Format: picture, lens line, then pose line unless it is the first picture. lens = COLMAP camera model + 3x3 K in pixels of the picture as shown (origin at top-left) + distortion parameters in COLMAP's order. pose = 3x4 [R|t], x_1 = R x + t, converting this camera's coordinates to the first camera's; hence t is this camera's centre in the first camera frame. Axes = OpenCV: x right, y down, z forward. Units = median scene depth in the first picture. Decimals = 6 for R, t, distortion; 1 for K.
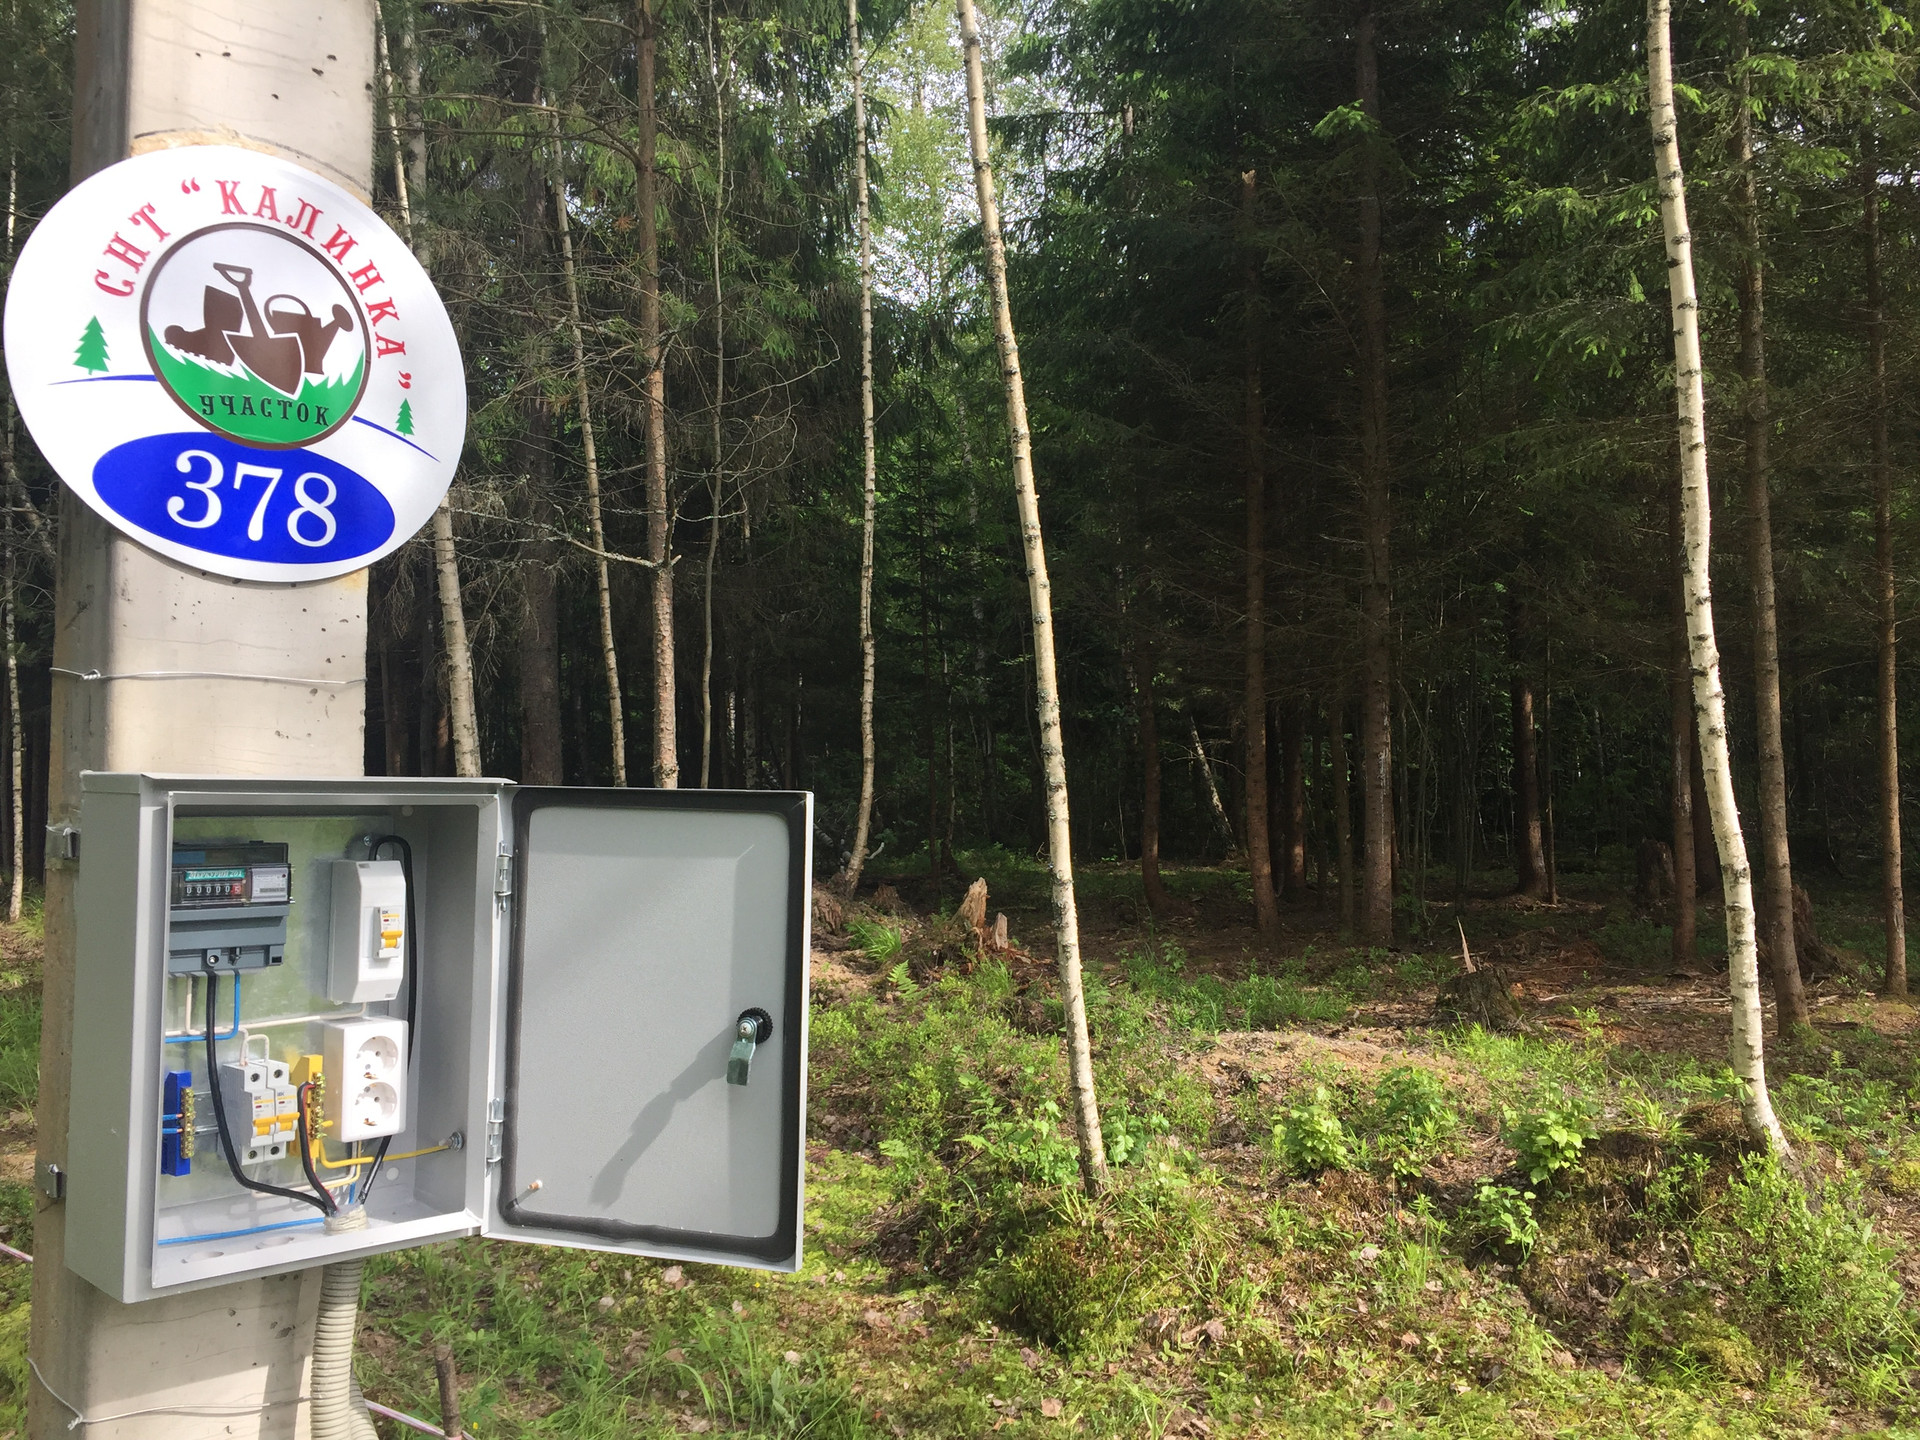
lens RADIAL K [[1628.3, 0, 953.6], [0, 1628.3, 711.8], [0, 0, 1]] dist [0.088113, -0.114958]
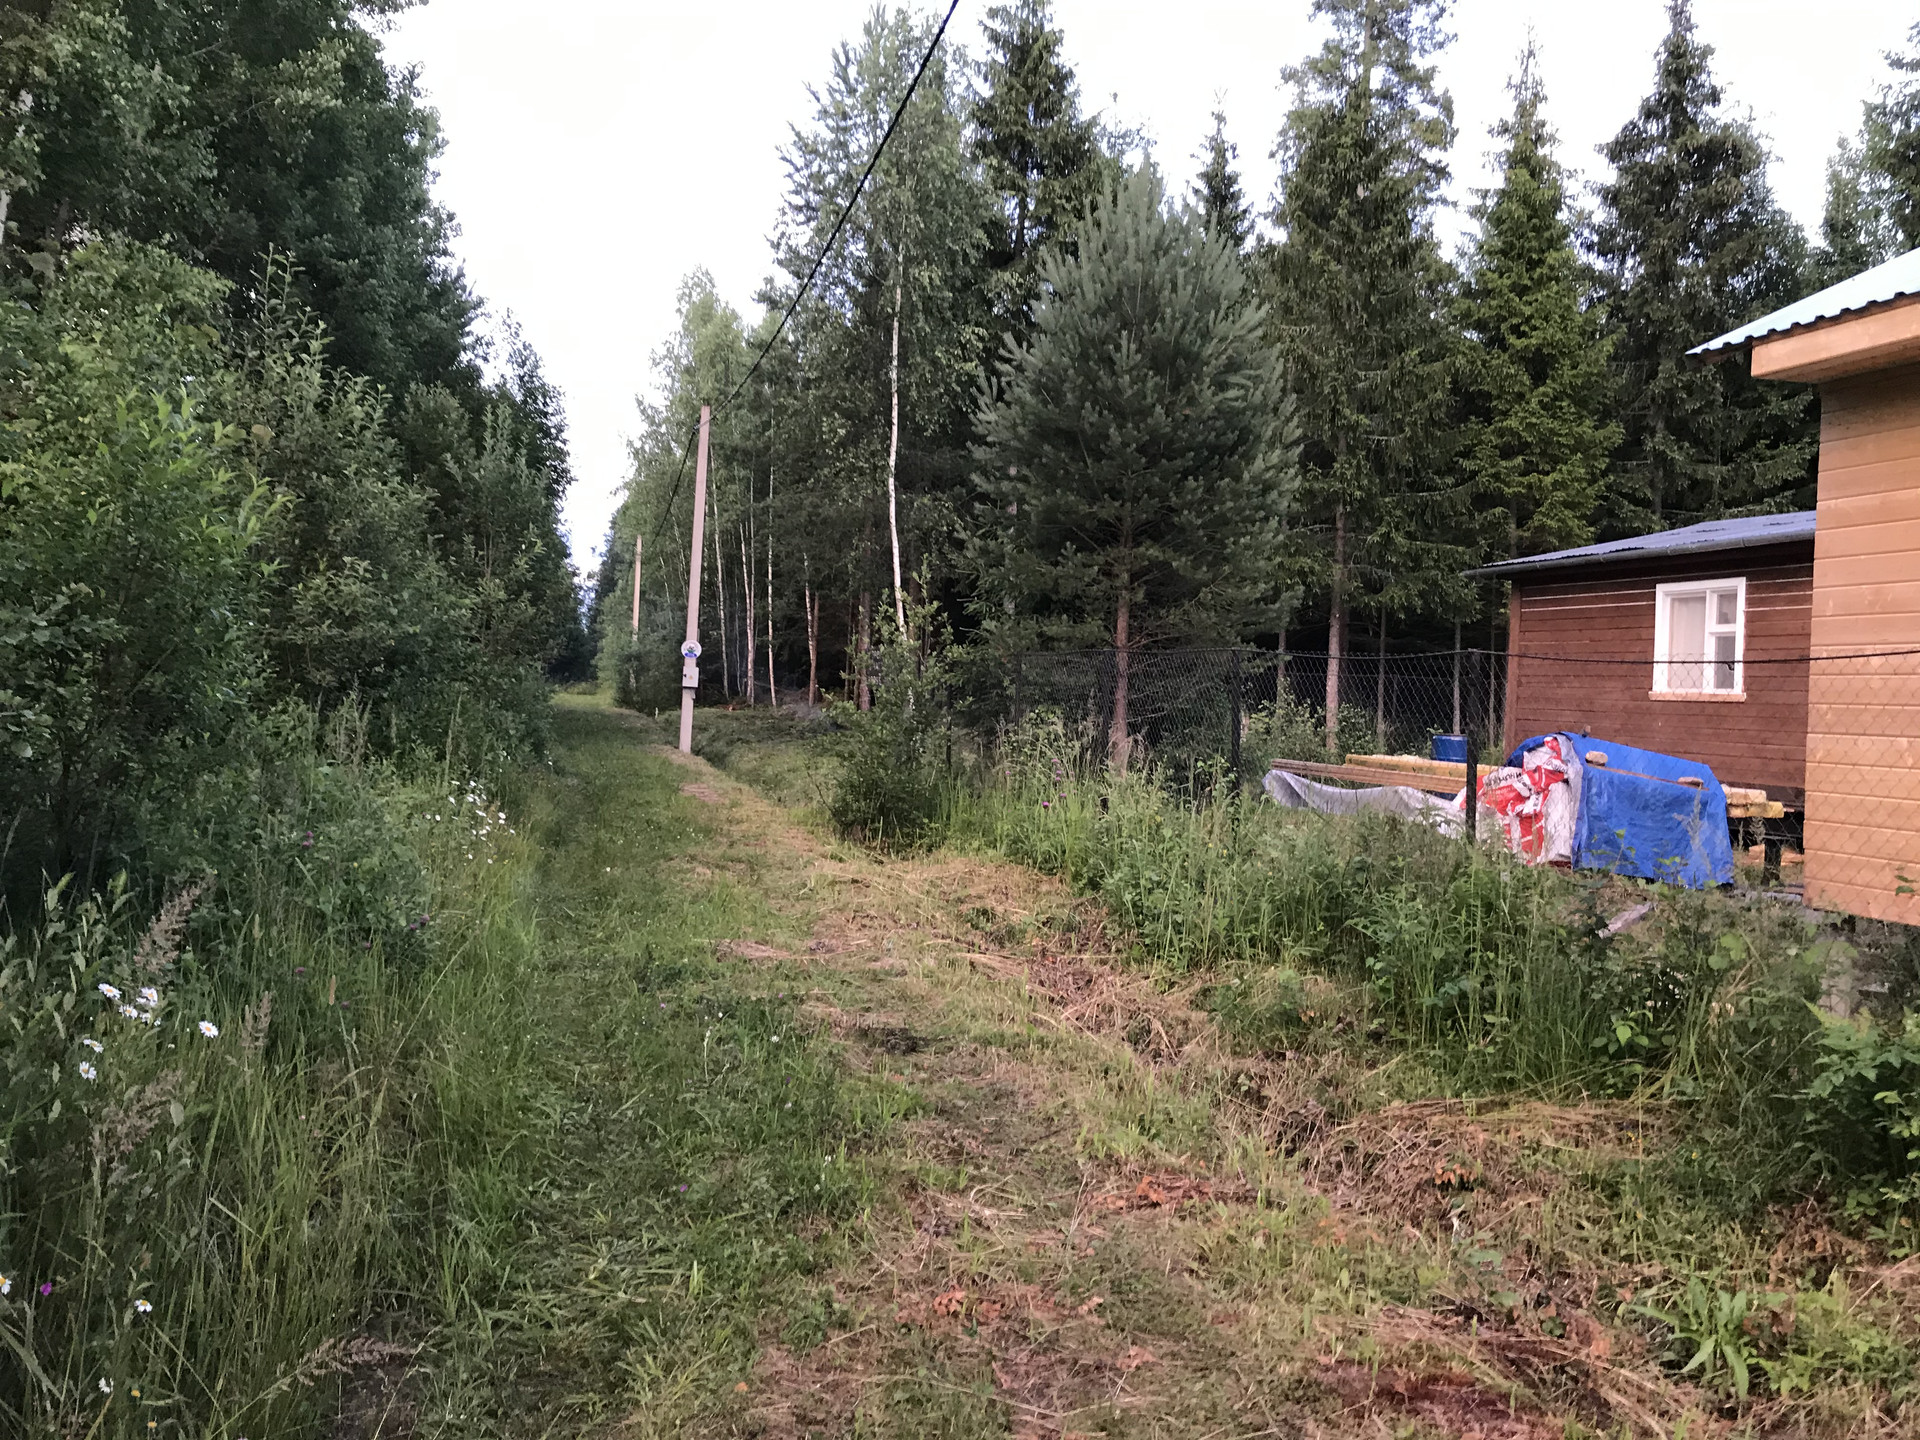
lens RADIAL K [[1567.6, 0, 961.9], [0, 1567.6, 716.8], [0, 0, 1]] dist [0.036941, -0.039382]
pose [[0.842770, 0.051425, -0.535812, 4.791517], [-0.032582, 0.998474, 0.044581, -0.121271], [0.537287, -0.020114, 0.843160, -5.091960]]
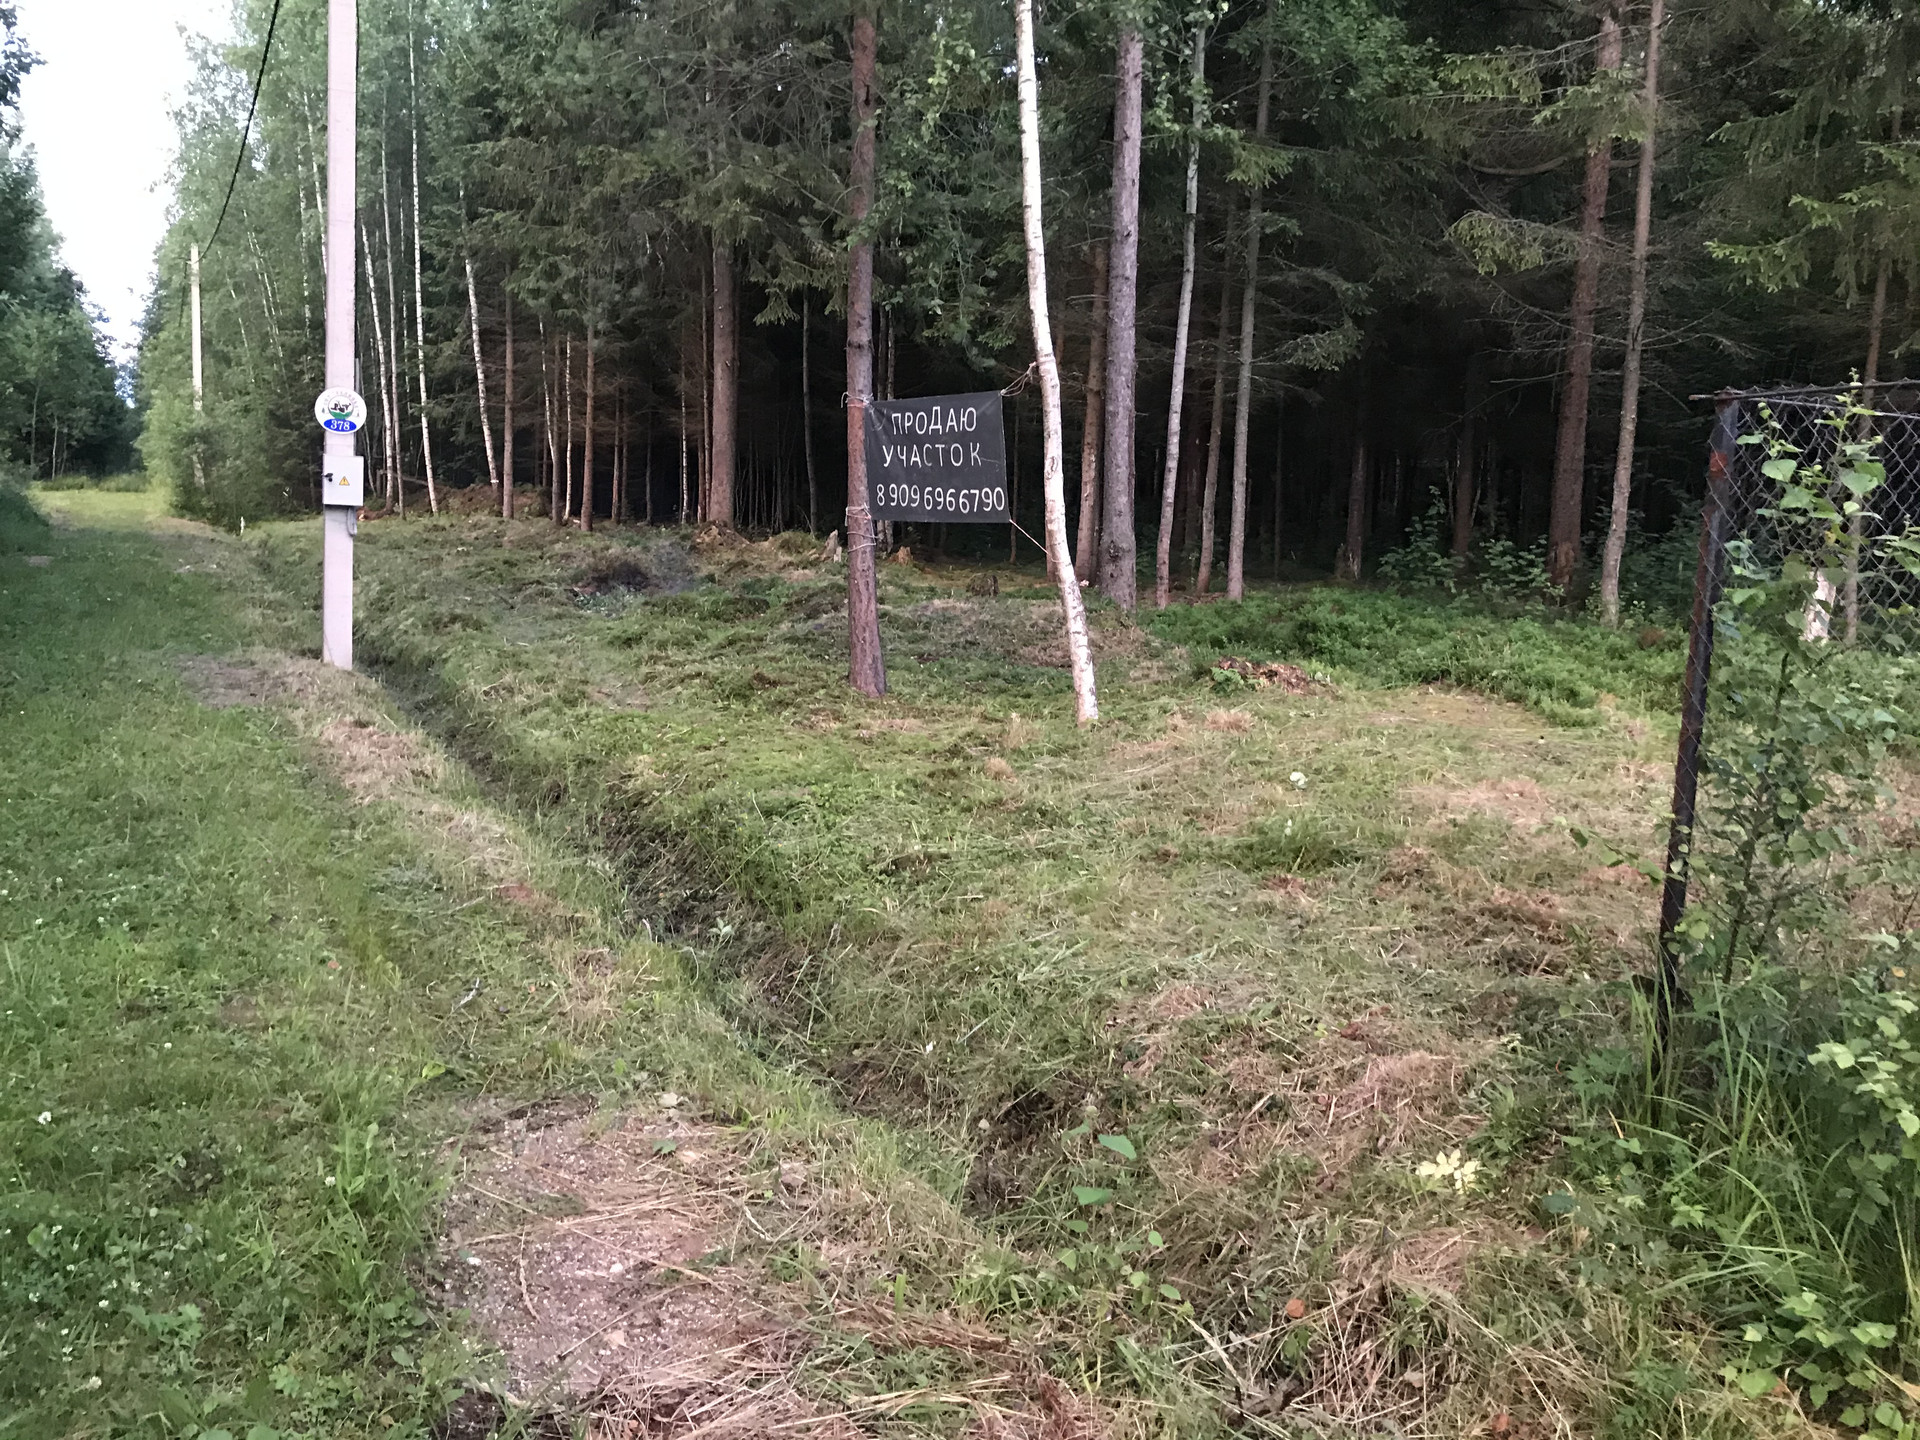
lens RADIAL K [[1567.6, 0, 942.8], [0, 1567.6, 718.0], [0, 0, 1]] dist [0.036941, -0.039382]
pose [[0.941750, 0.091701, -0.323569, 1.903774], [-0.037247, 0.984629, 0.170643, -0.048026], [0.334244, -0.148651, 0.930690, -2.094041]]
